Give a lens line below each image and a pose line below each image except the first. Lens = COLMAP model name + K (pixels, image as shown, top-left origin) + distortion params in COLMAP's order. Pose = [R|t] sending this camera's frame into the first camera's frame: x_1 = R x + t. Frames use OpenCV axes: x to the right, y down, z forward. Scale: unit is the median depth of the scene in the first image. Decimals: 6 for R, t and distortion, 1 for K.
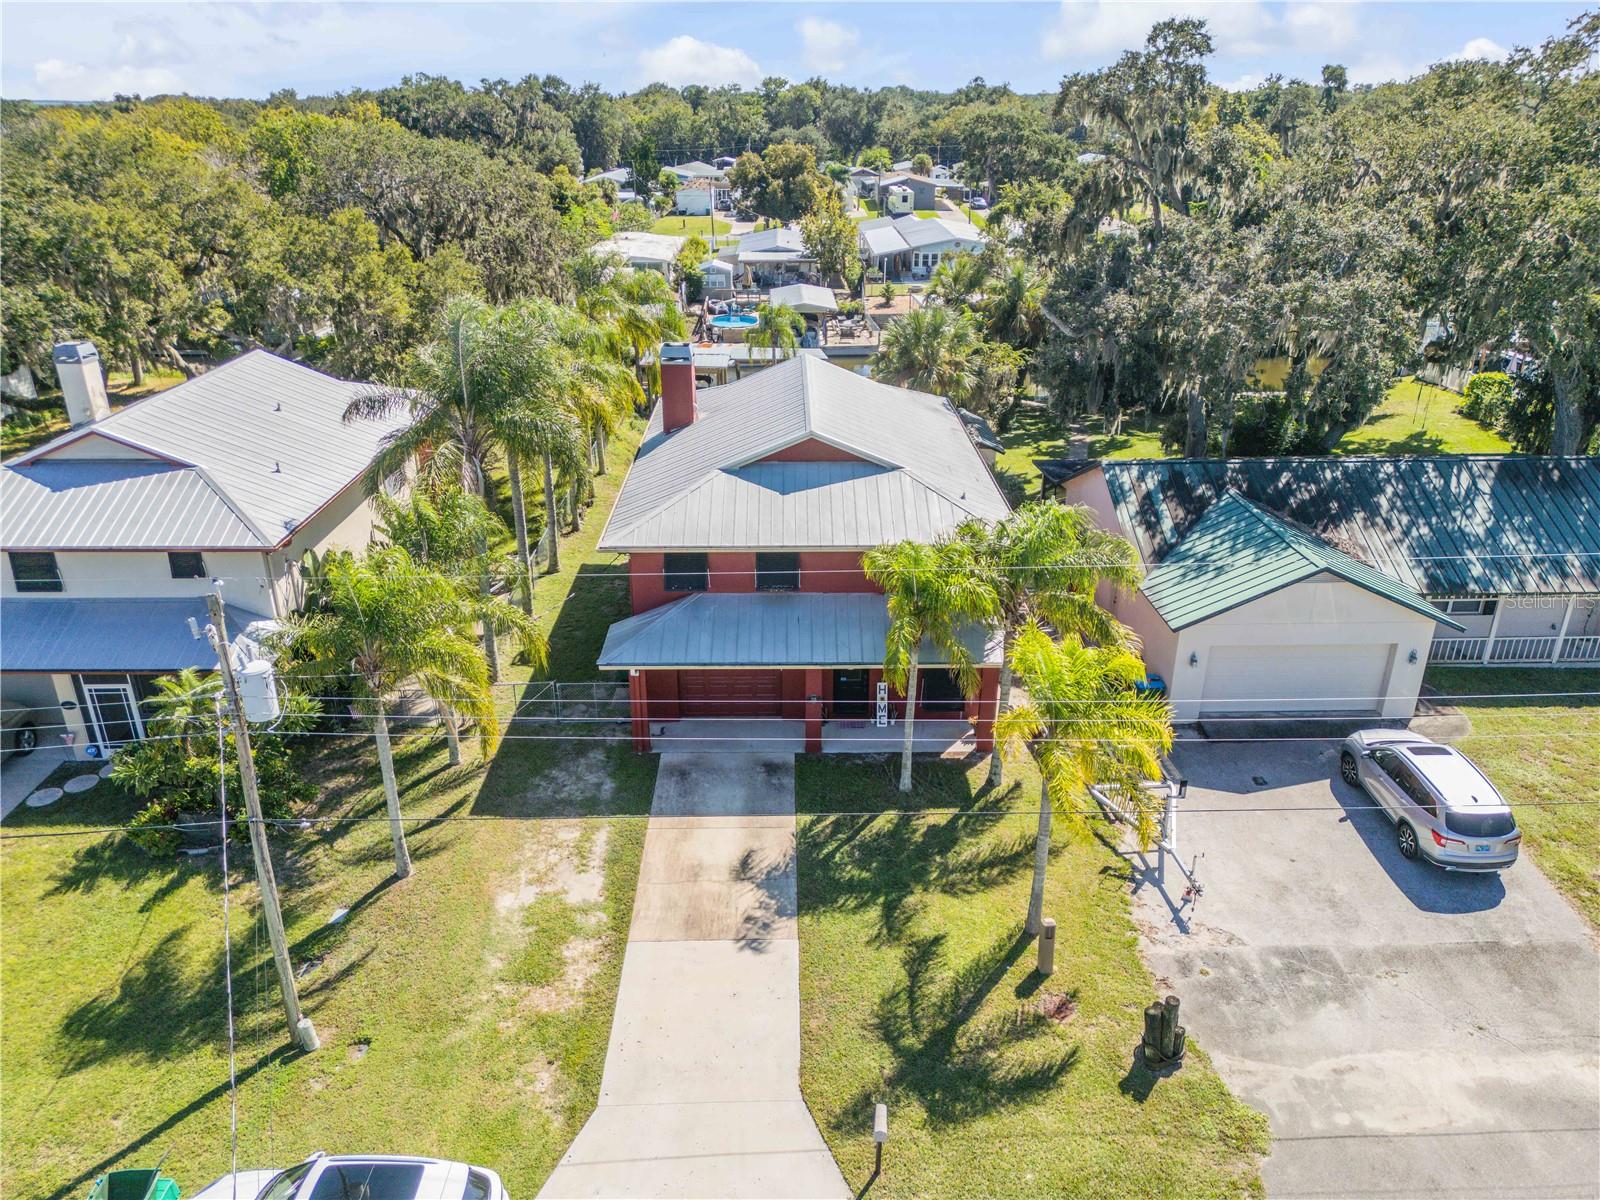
lens RADIAL K [[1121.4, 0, 800.0], [0, 1121.4, 600.0], [0, 0, 1]] dist [0.092007, -0.102116]
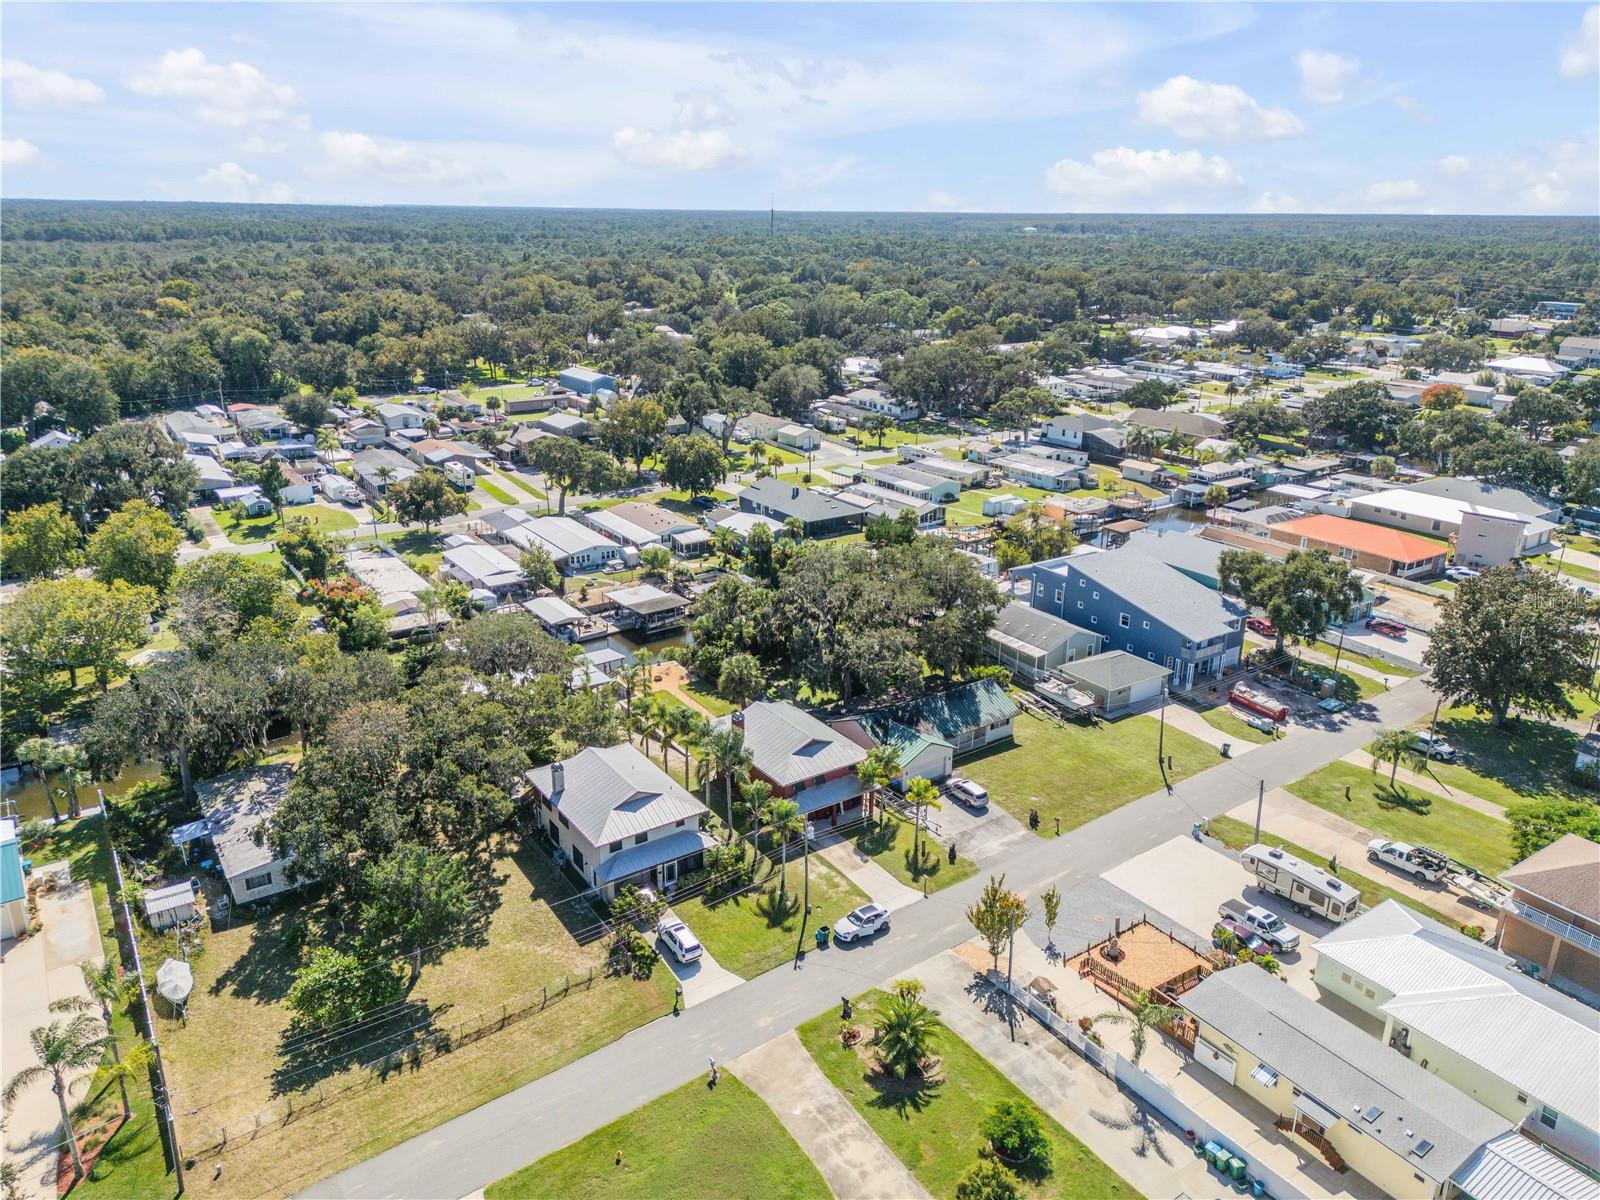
lens RADIAL K [[1121.4, 0, 800.0], [0, 1121.4, 600.0], [0, 0, 1]] dist [0.092007, -0.102116]
pose [[0.826681, -0.176597, 0.534240, -1.939860], [0.213279, 0.976966, -0.007084, -0.589414], [-0.520683, 0.119798, 0.845303, -2.155851]]
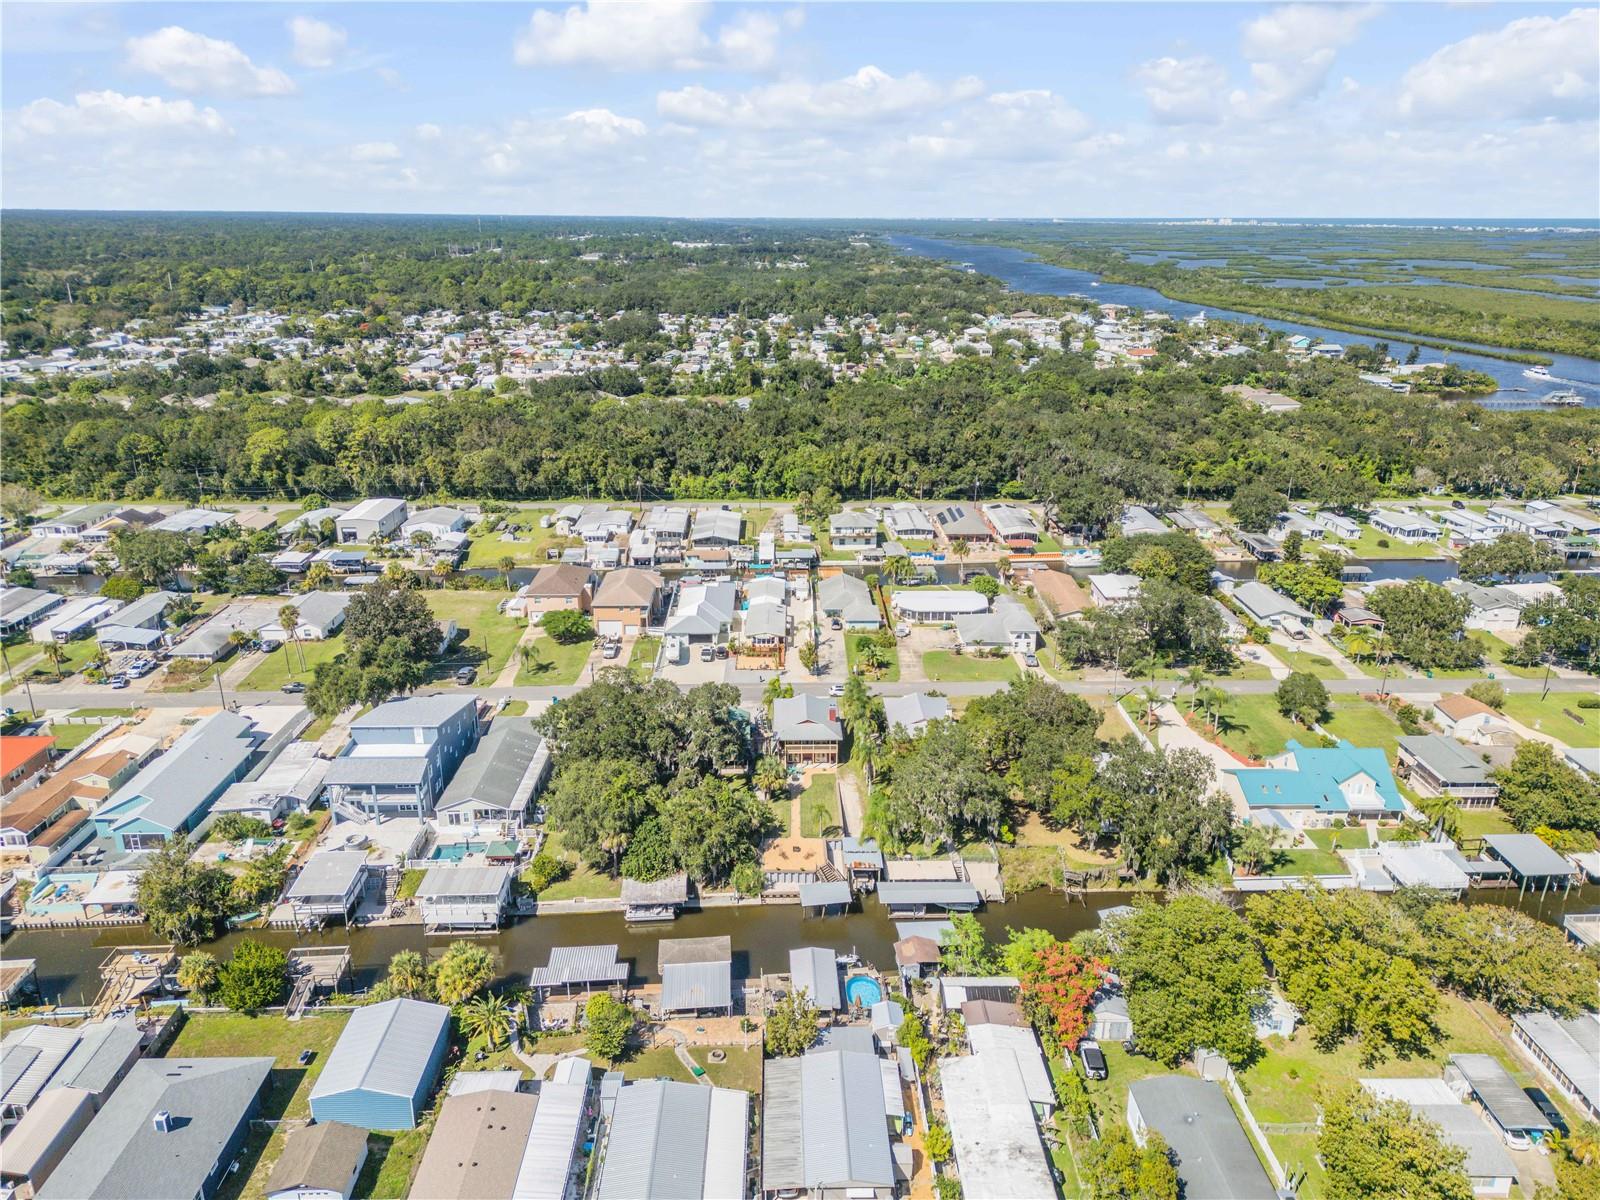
lens RADIAL K [[1116.4, 0, 796.6], [0, 1116.4, 600.2], [0, 0, 1]] dist [0.139156, -0.199230]
pose [[-0.999943, -0.003091, -0.010237, 0.134109], [-0.009193, 0.737523, 0.675260, -4.925894], [0.005463, 0.675315, -0.737509, 5.449446]]
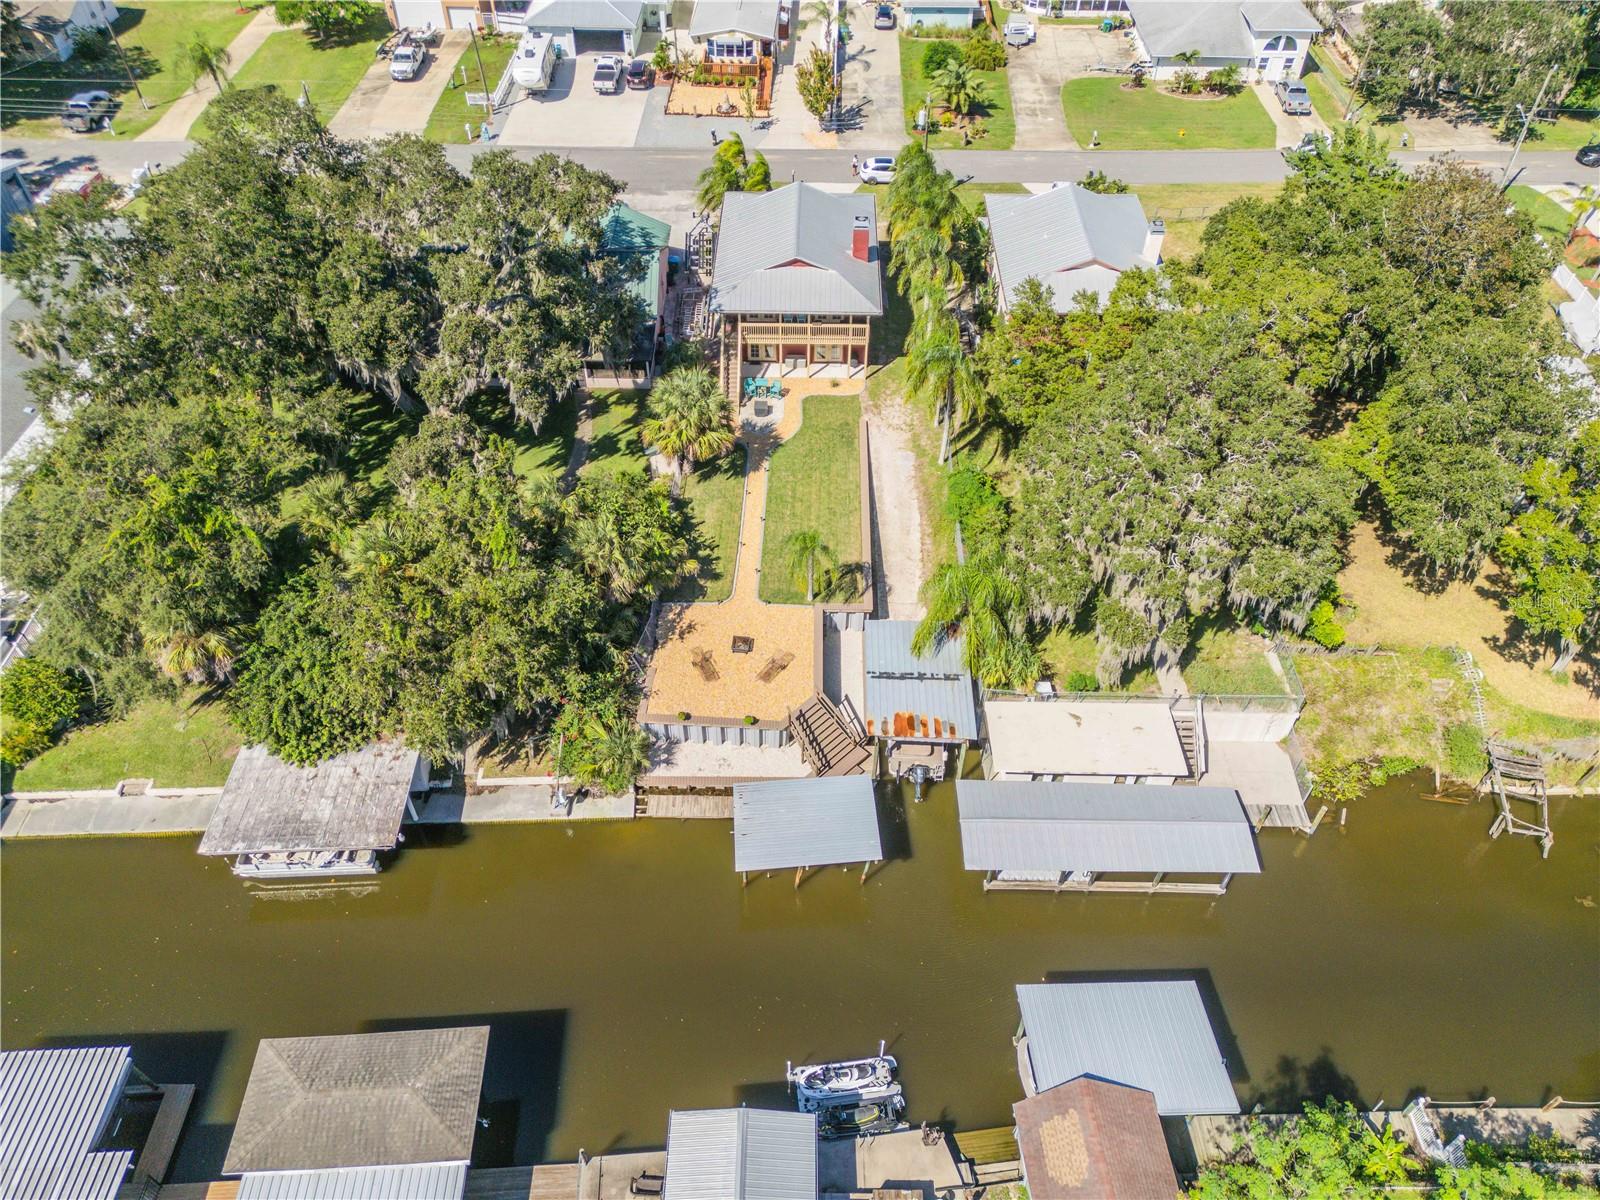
lens RADIAL K [[1124.9, 0, 802.7], [0, 1124.9, 597.5], [0, 0, 1]] dist [0.088639, -0.083142]
pose [[-0.999570, -0.026603, 0.012318, -0.055556], [0.001964, 0.358448, 0.933548, -2.329807], [-0.029250, 0.933171, -0.358241, 2.932599]]
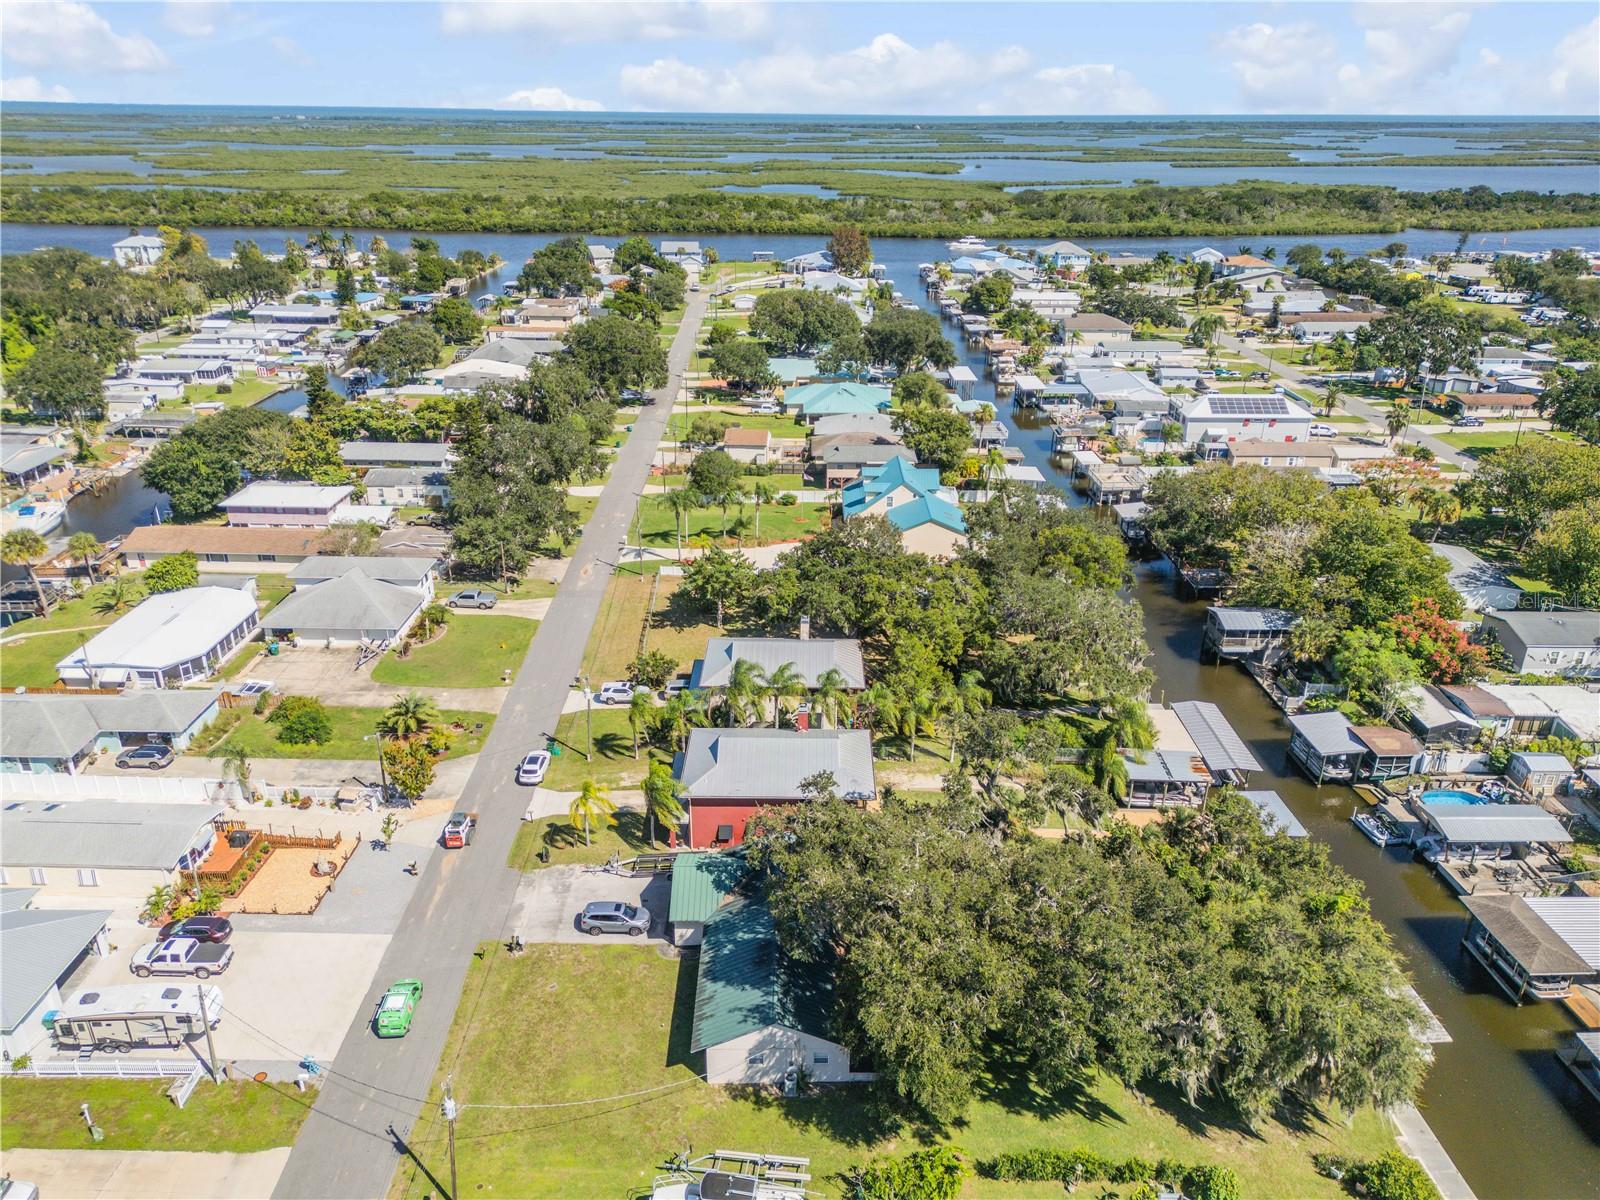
lens RADIAL K [[1121.4, 0, 800.0], [0, 1121.4, 600.0], [0, 0, 1]] dist [0.092007, -0.102116]
pose [[-0.020049, 0.395281, -0.918342, 2.835996], [-0.405770, 0.836260, 0.368809, -1.783581], [0.913755, 0.380030, 0.143627, 0.632150]]
